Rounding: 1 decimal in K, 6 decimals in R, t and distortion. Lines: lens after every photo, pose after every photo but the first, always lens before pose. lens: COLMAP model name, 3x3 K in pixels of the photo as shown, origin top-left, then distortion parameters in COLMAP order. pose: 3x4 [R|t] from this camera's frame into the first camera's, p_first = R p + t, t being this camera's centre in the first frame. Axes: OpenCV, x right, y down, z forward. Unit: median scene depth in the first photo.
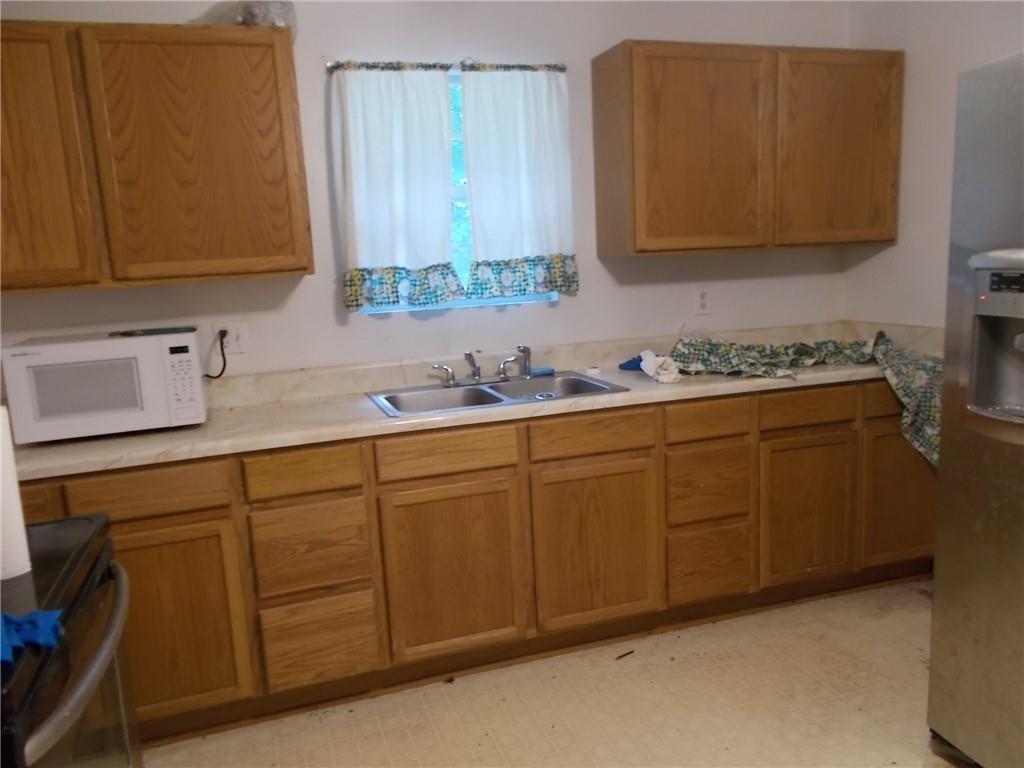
lens RADIAL K [[802.6, 0, 511.3], [0, 802.6, 384.6], [0, 0, 1]] dist [0.034872, -0.004738]
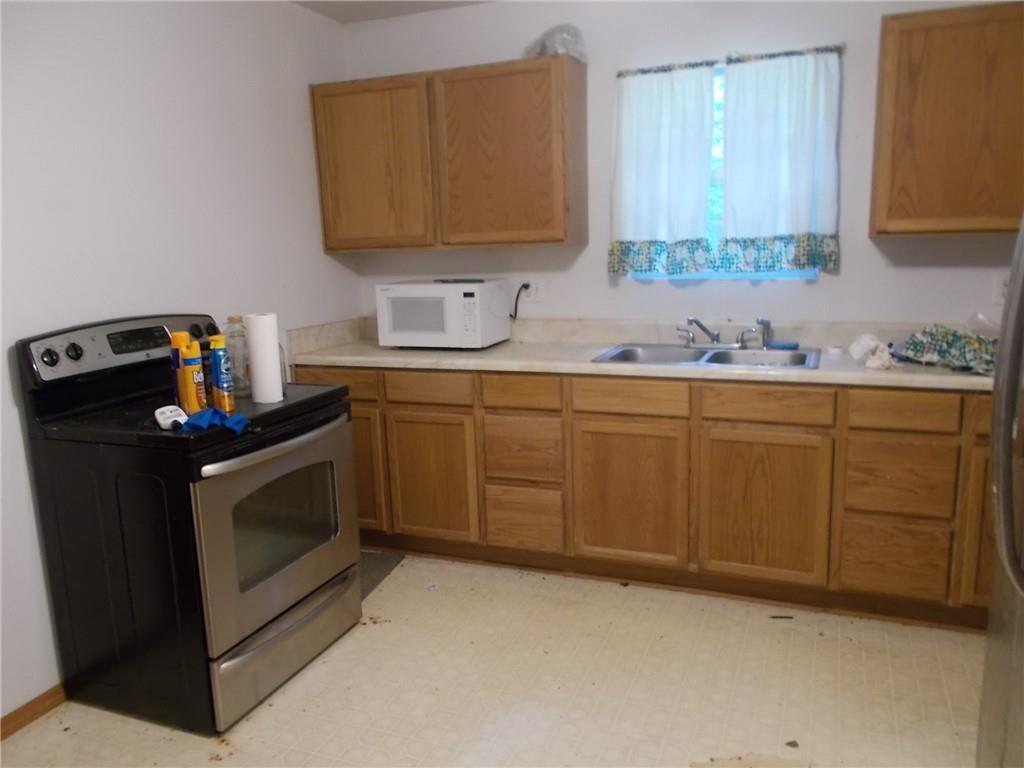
lens RADIAL K [[802.6, 0, 514.4], [0, 802.6, 385.1], [0, 0, 1]] dist [0.034872, -0.004738]
pose [[0.765590, 0.147856, -0.626108, 0.497838], [-0.119054, 0.988983, 0.087973, -0.017112], [0.632217, 0.007189, 0.774758, -0.045465]]
